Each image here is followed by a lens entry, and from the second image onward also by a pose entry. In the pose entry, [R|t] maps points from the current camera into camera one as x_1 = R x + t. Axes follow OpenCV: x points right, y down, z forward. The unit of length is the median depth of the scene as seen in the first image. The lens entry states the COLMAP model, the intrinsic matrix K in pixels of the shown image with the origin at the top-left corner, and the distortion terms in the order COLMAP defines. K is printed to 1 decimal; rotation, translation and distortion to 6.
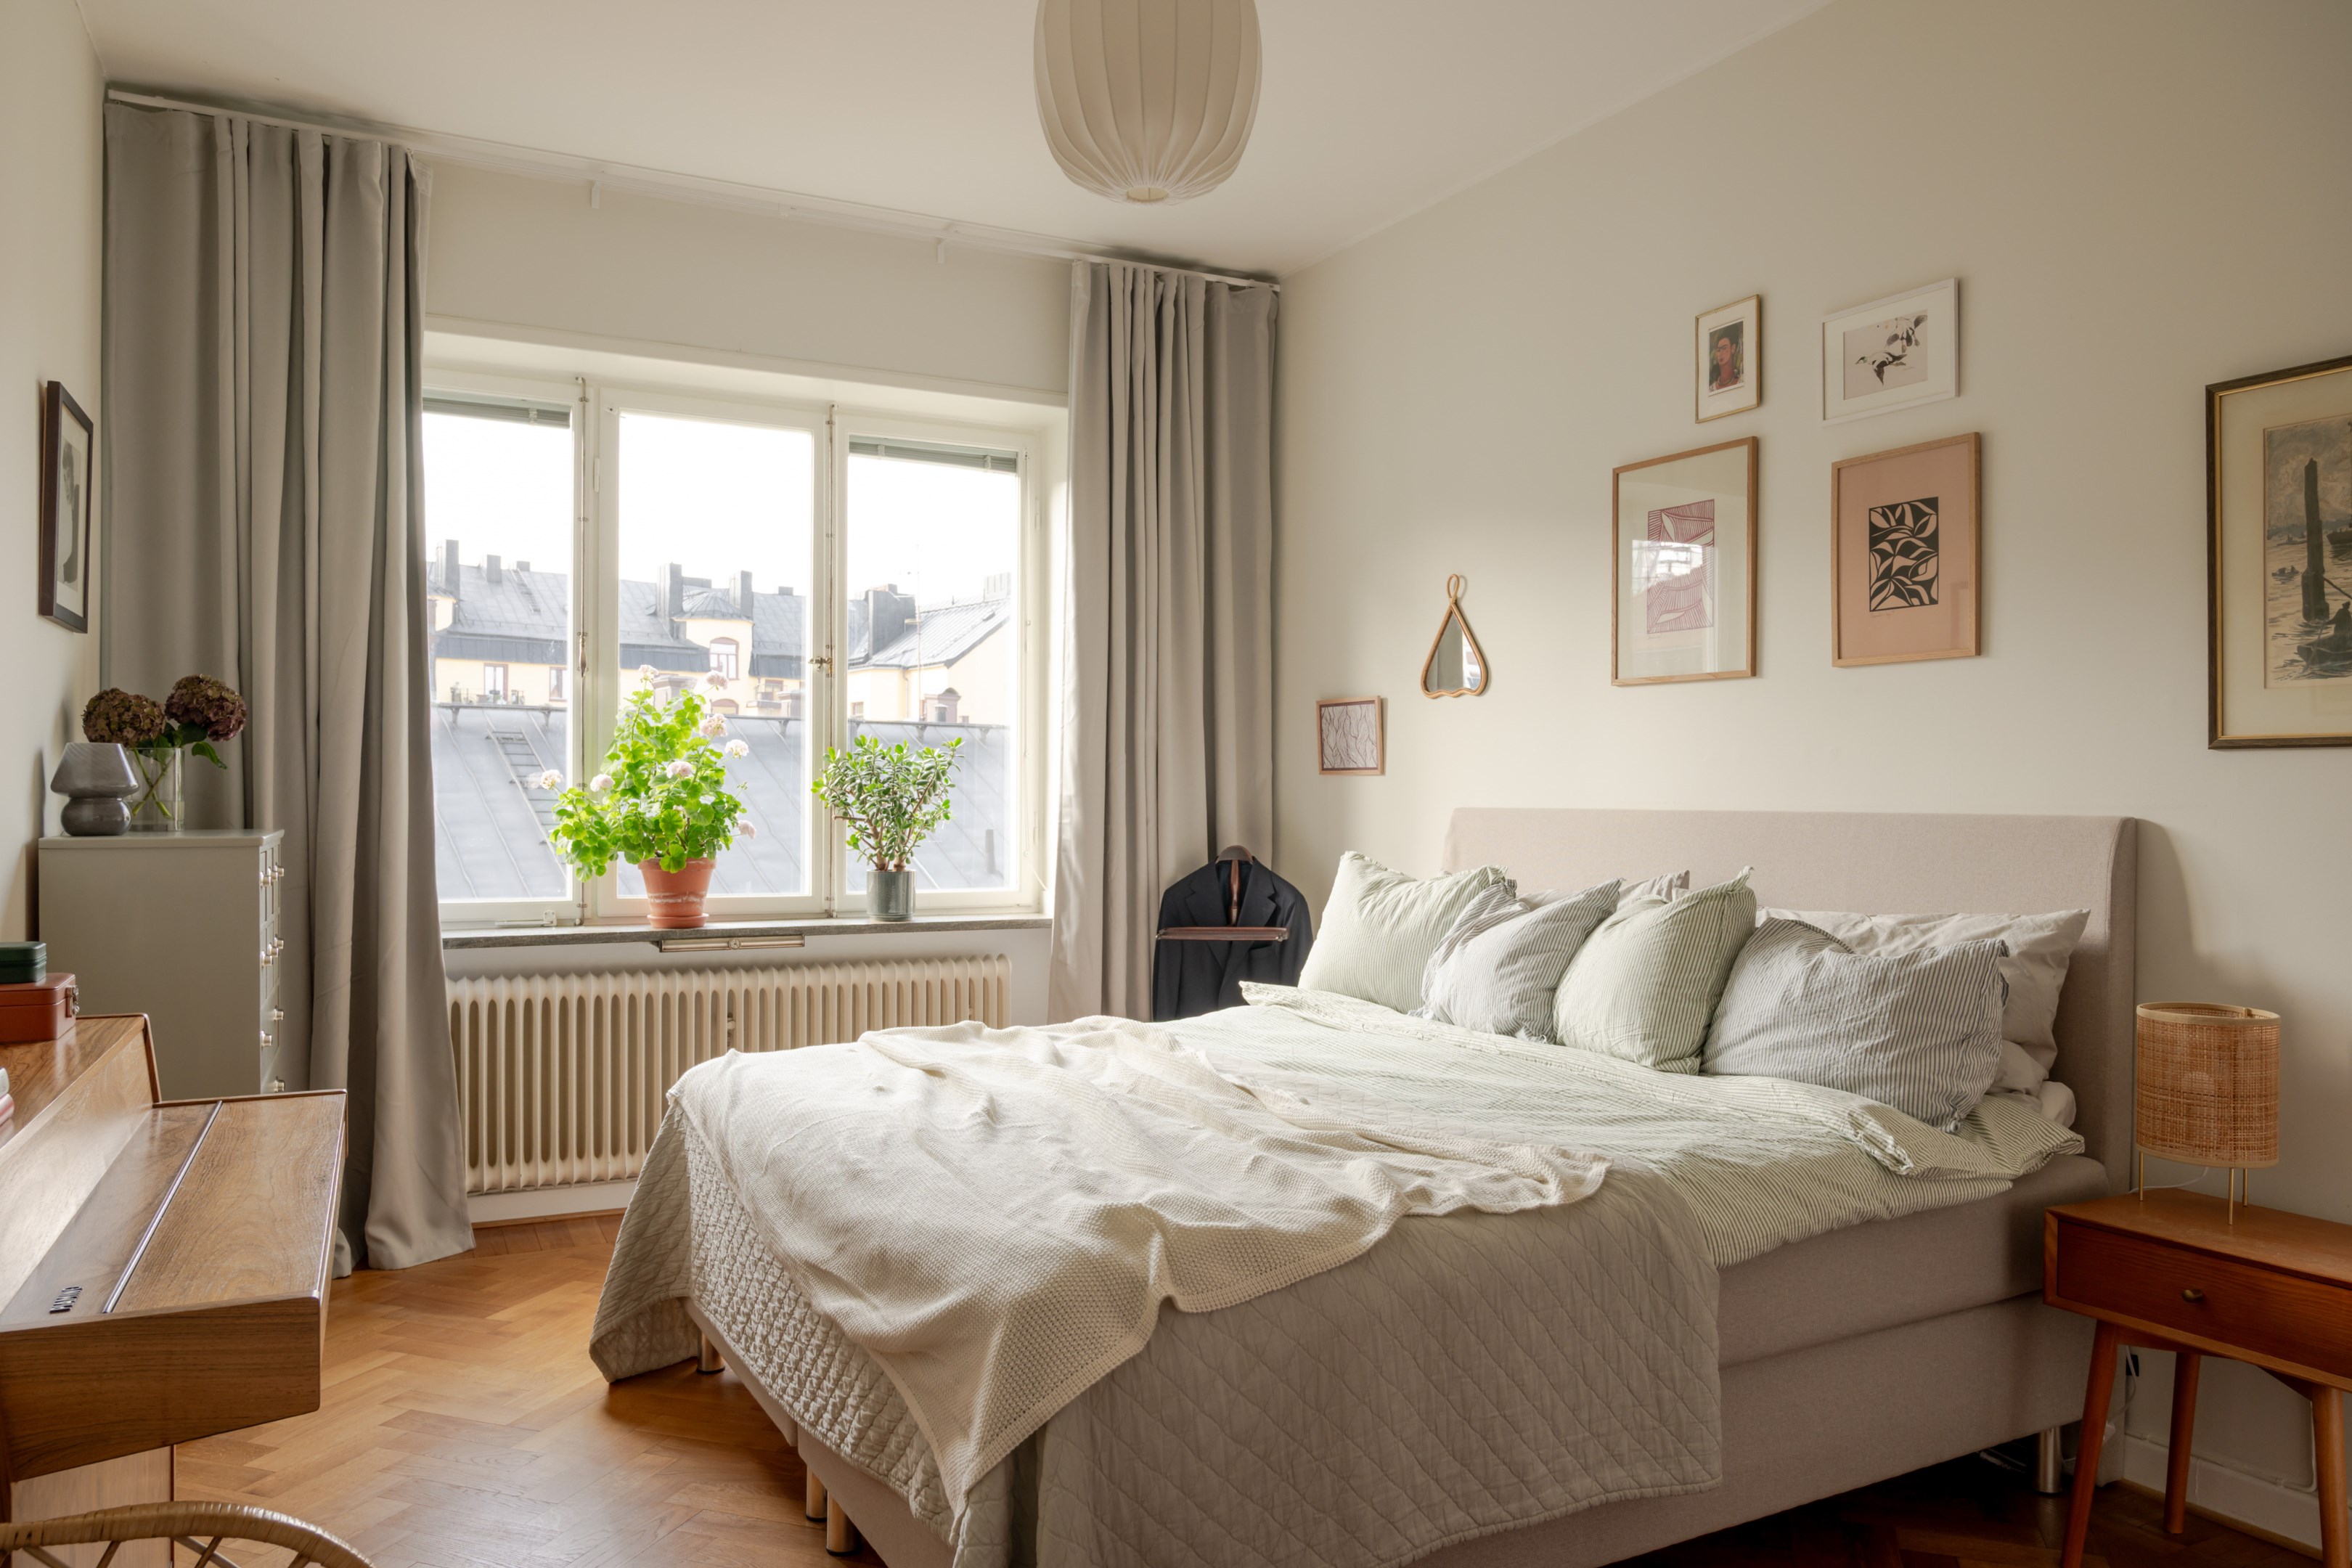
lens RADIAL K [[1668.2, 0, 1071.9], [0, 1668.2, 808.9], [0, 0, 1]] dist [-0.001561, 0.000375]
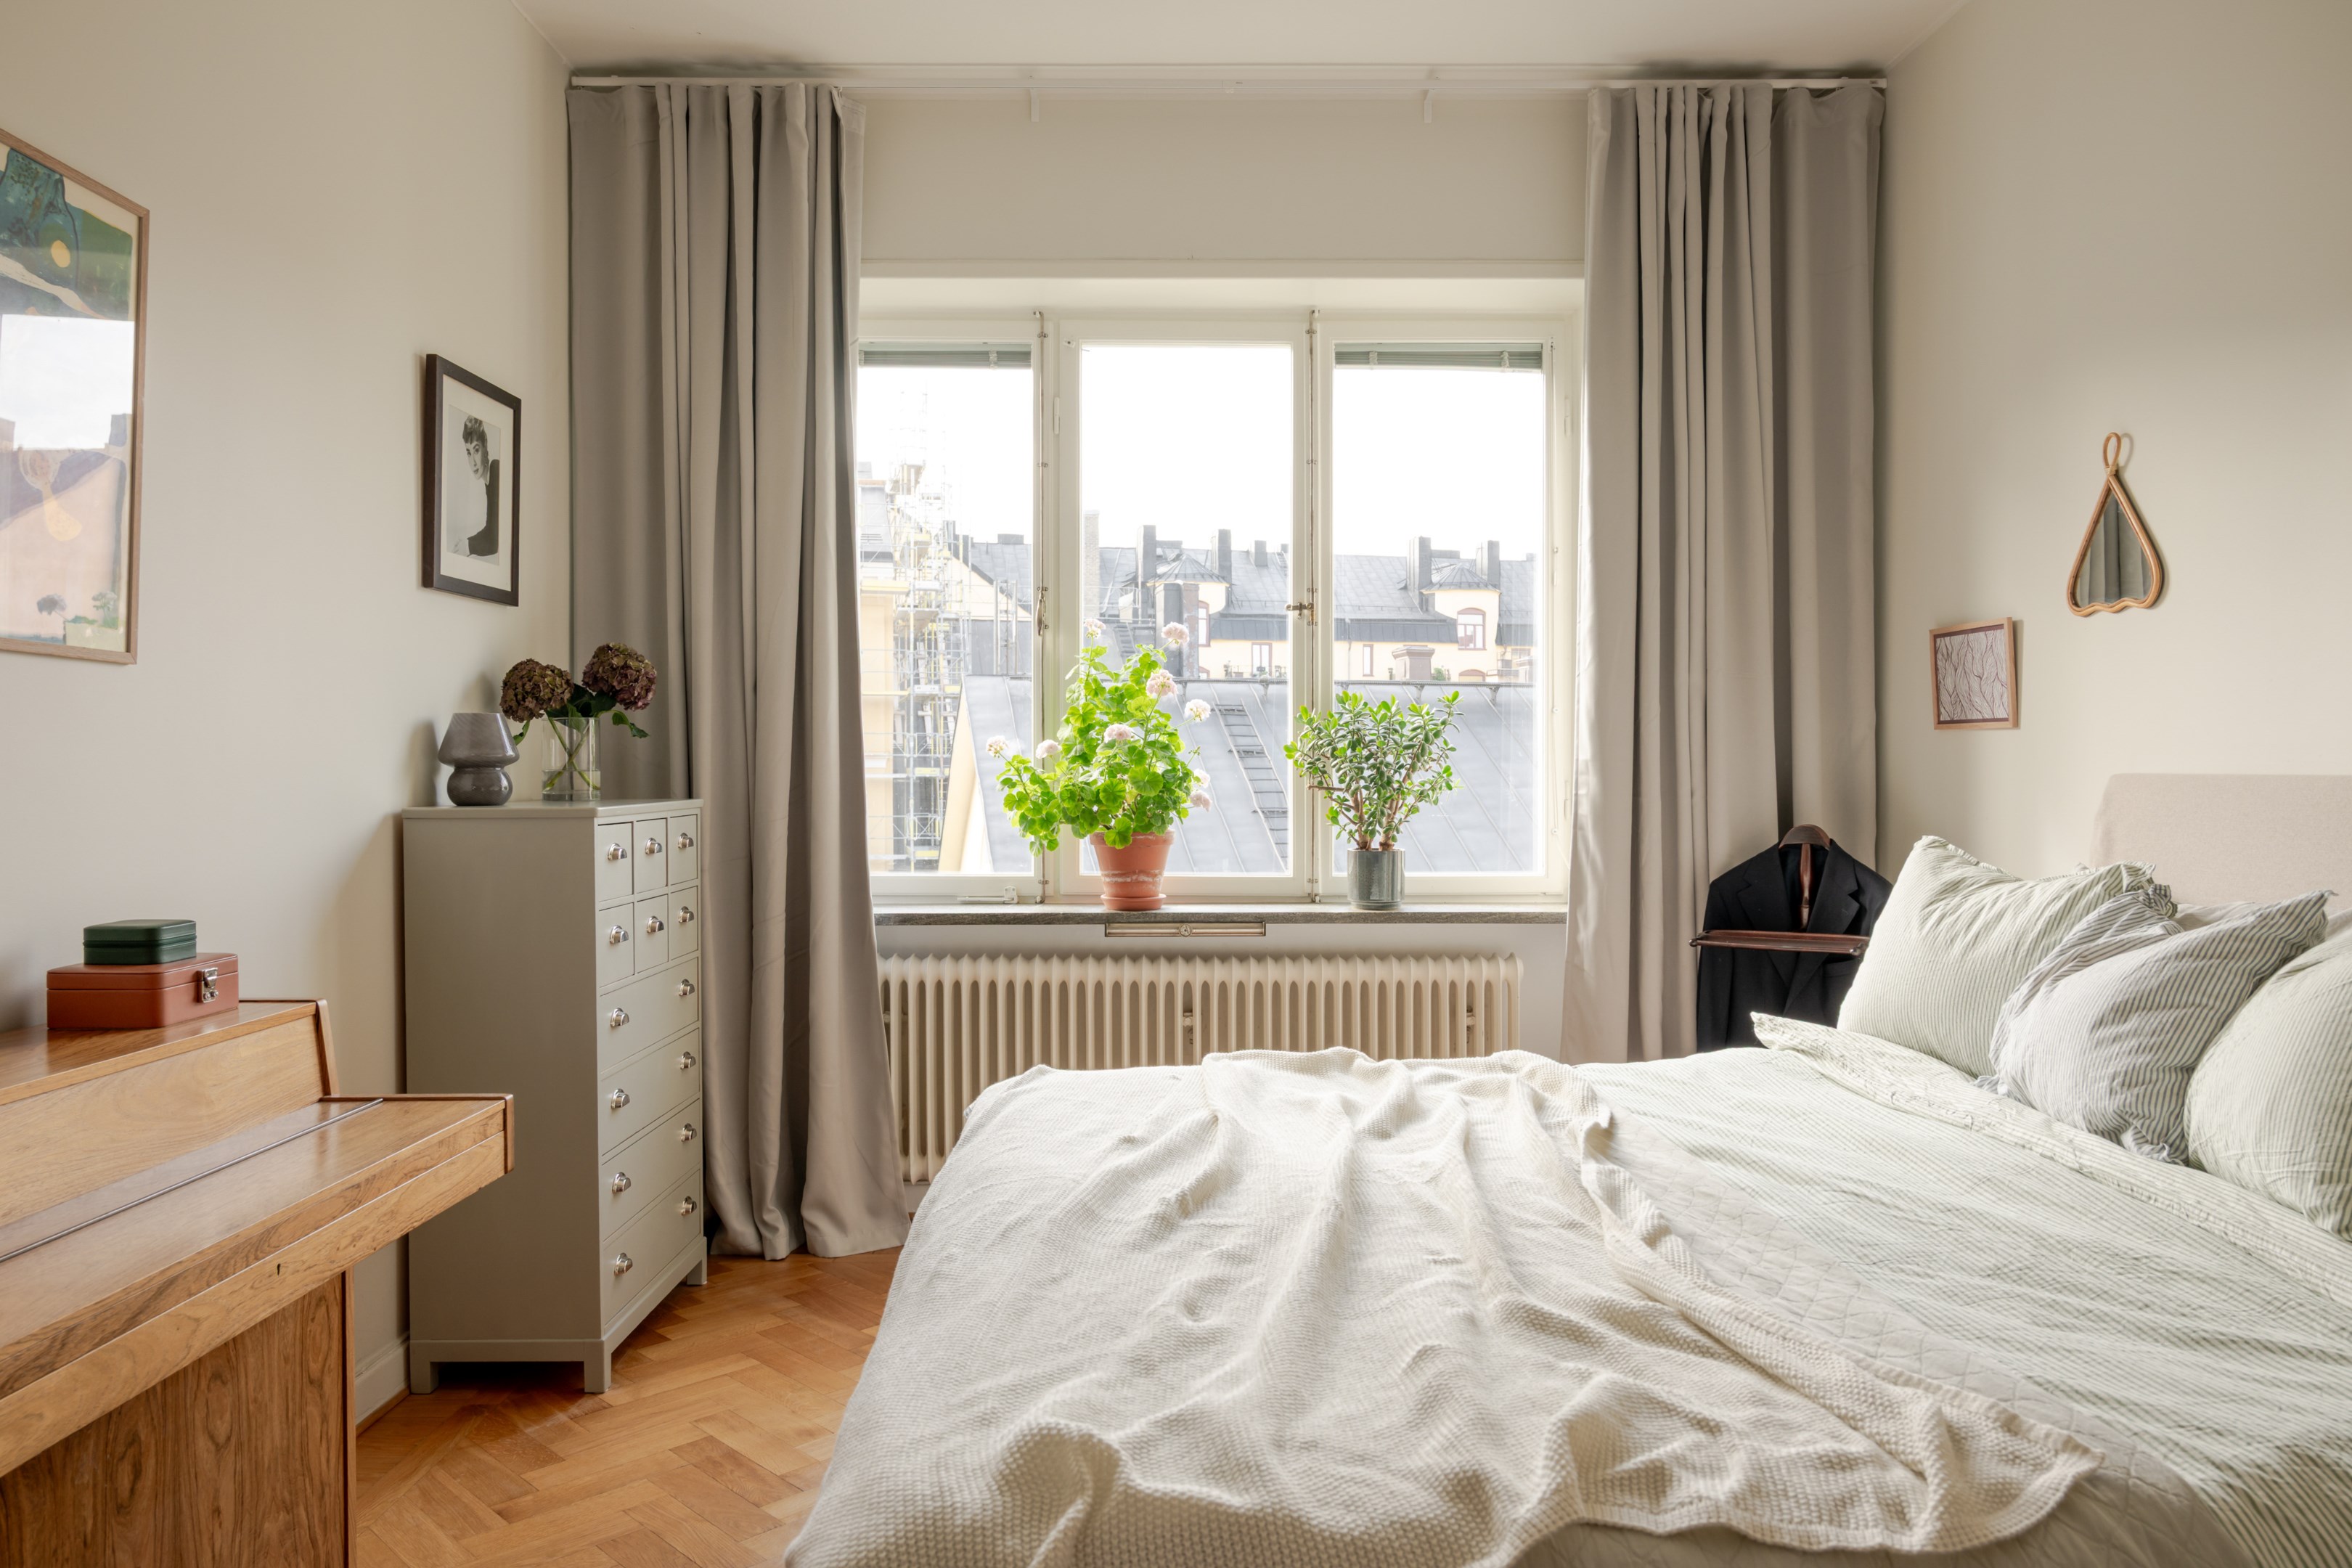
lens RADIAL K [[1588.0, 0, 1166.3], [0, 1588.0, 784.6], [0, 0, 1]] dist [-0.004784, 0.001204]
pose [[0.906348, 0.000138, -0.422532, 0.145560], [0.001883, 0.999989, 0.004367, 0.000085], [0.422528, -0.004754, 0.906337, 0.235238]]
